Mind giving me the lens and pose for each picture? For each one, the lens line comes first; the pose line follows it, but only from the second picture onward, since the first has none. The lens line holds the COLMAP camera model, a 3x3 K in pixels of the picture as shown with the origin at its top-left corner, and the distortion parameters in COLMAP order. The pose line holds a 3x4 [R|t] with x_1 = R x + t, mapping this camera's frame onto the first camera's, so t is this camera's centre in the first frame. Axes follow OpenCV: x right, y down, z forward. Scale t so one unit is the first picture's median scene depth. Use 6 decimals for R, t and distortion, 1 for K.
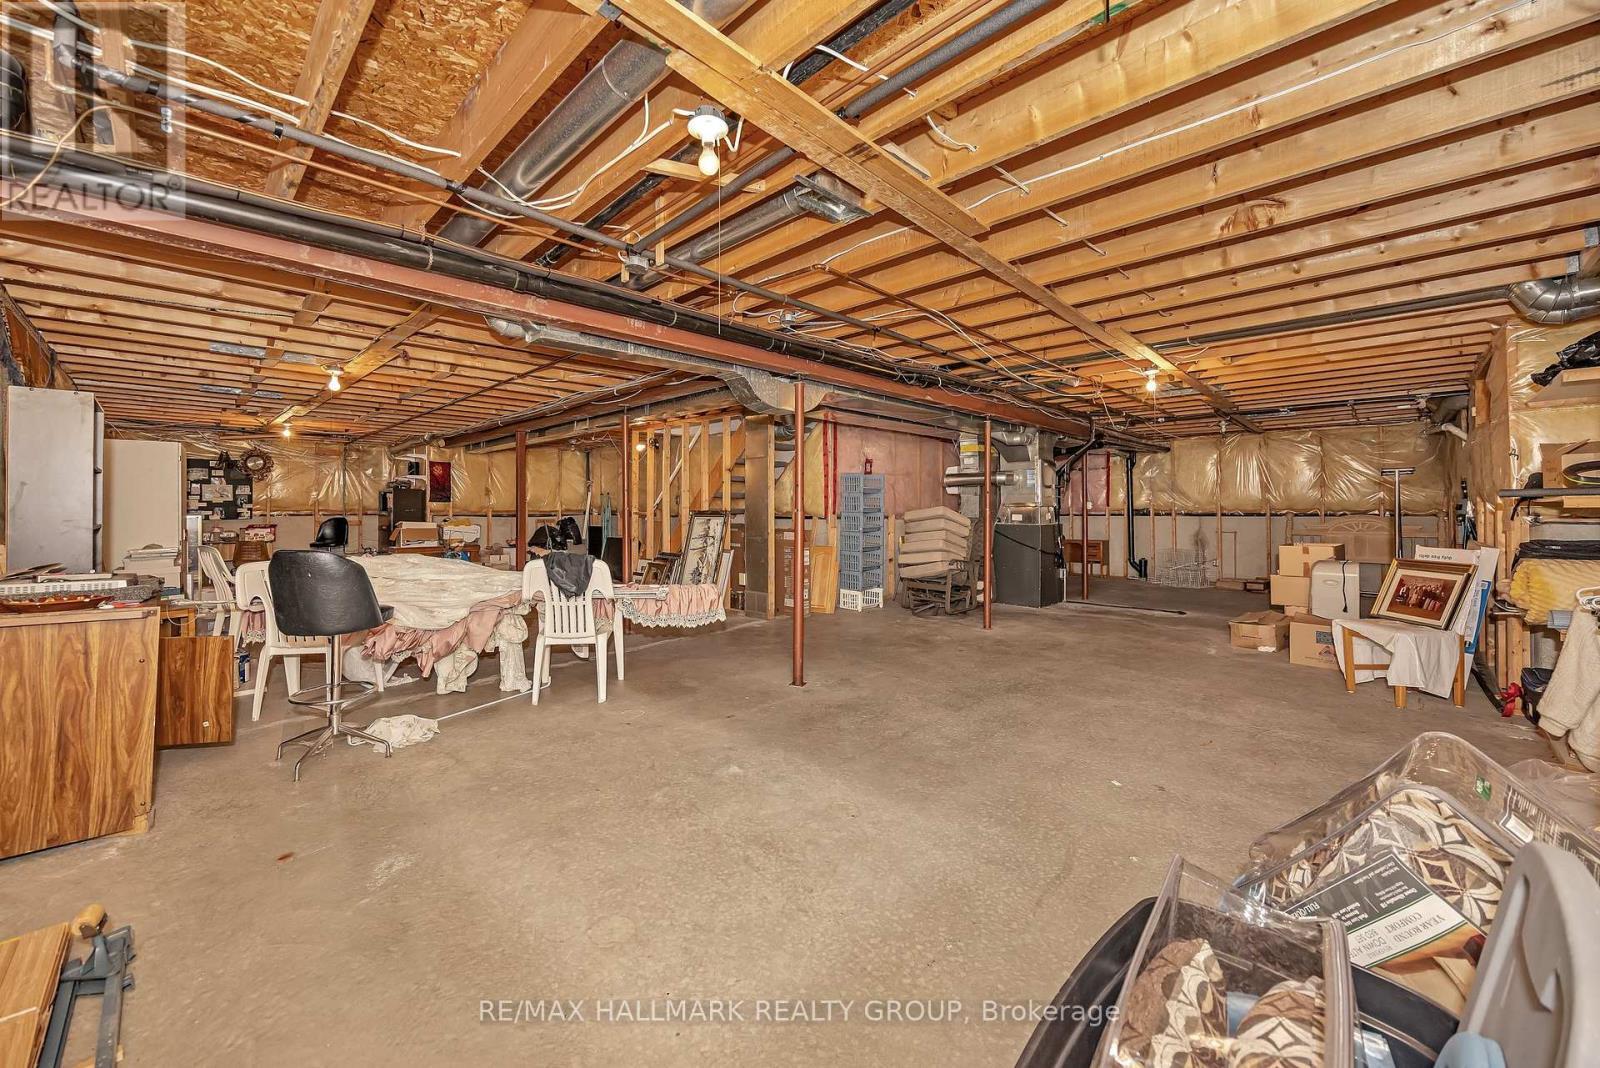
lens RADIAL K [[609.5, 0, 800.5], [0, 609.5, 502.8], [0, 0, 1]] dist [-0.000903, -0.000007]
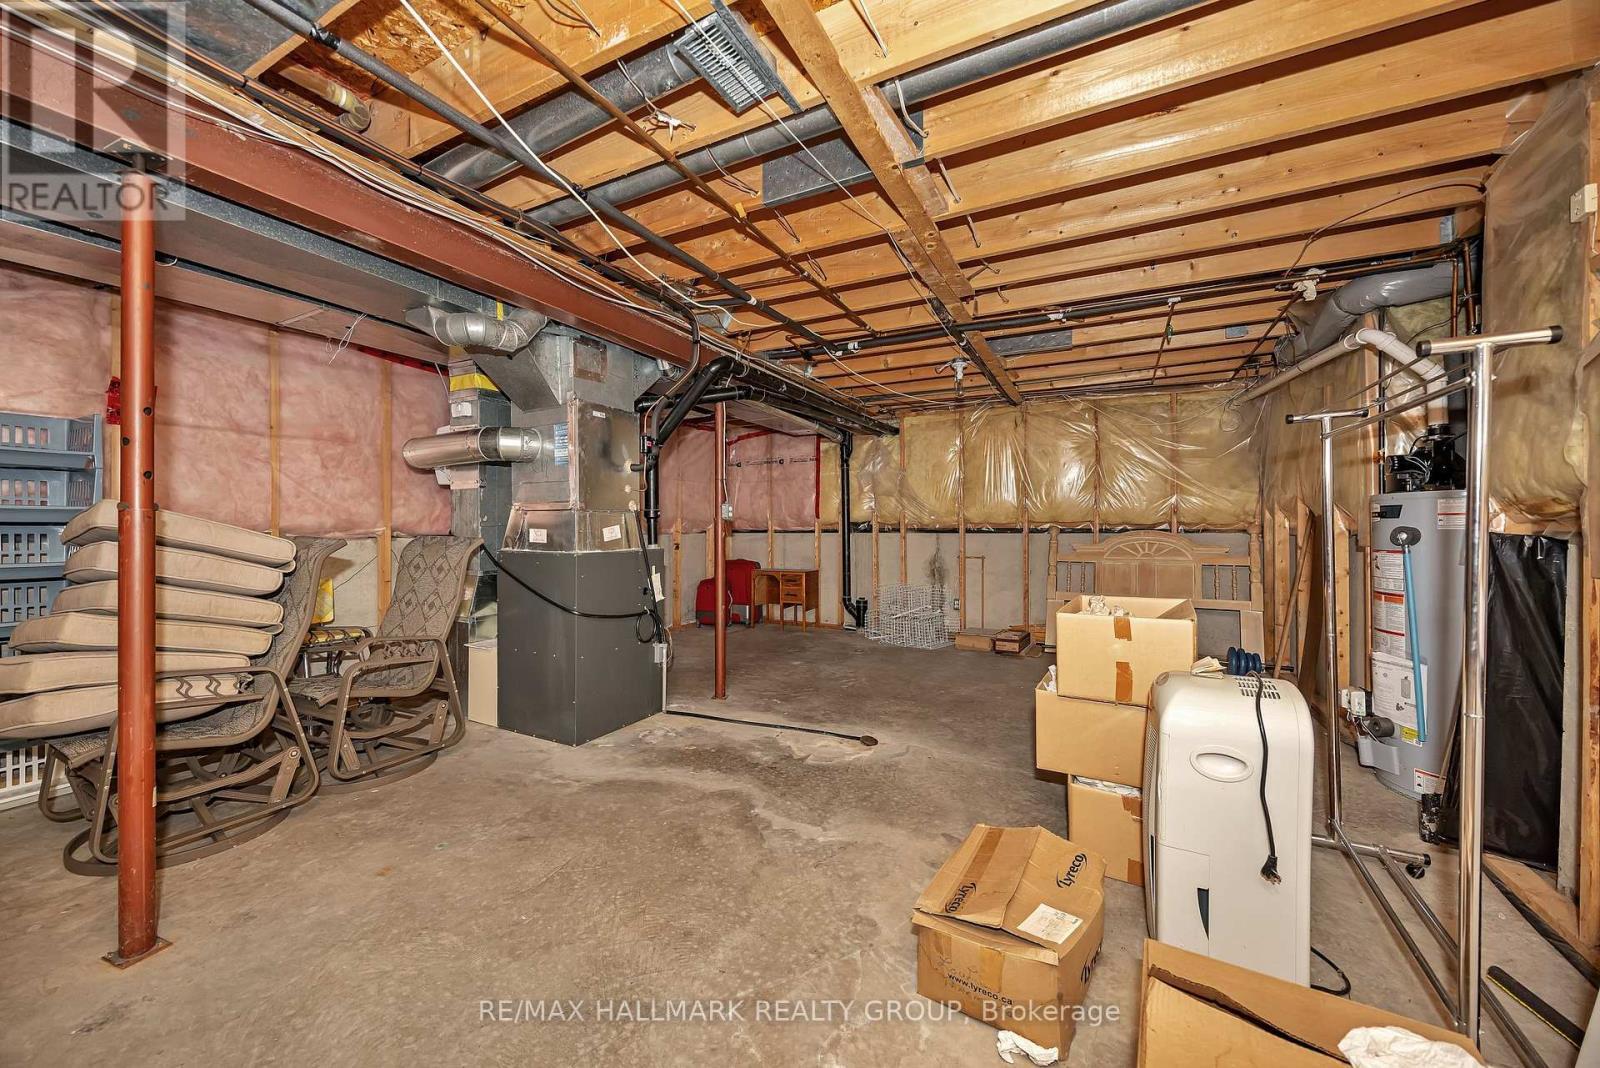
lens RADIAL K [[609.5, 0, 797.3], [0, 609.5, 532.5], [0, 0, 1]] dist [-0.000903, -0.000007]
pose [[0.954427, -0.000320, 0.298443, 0.319754], [-0.005052, 0.999839, 0.017228, 0.010898], [-0.298401, -0.017950, 0.954272, 0.424022]]
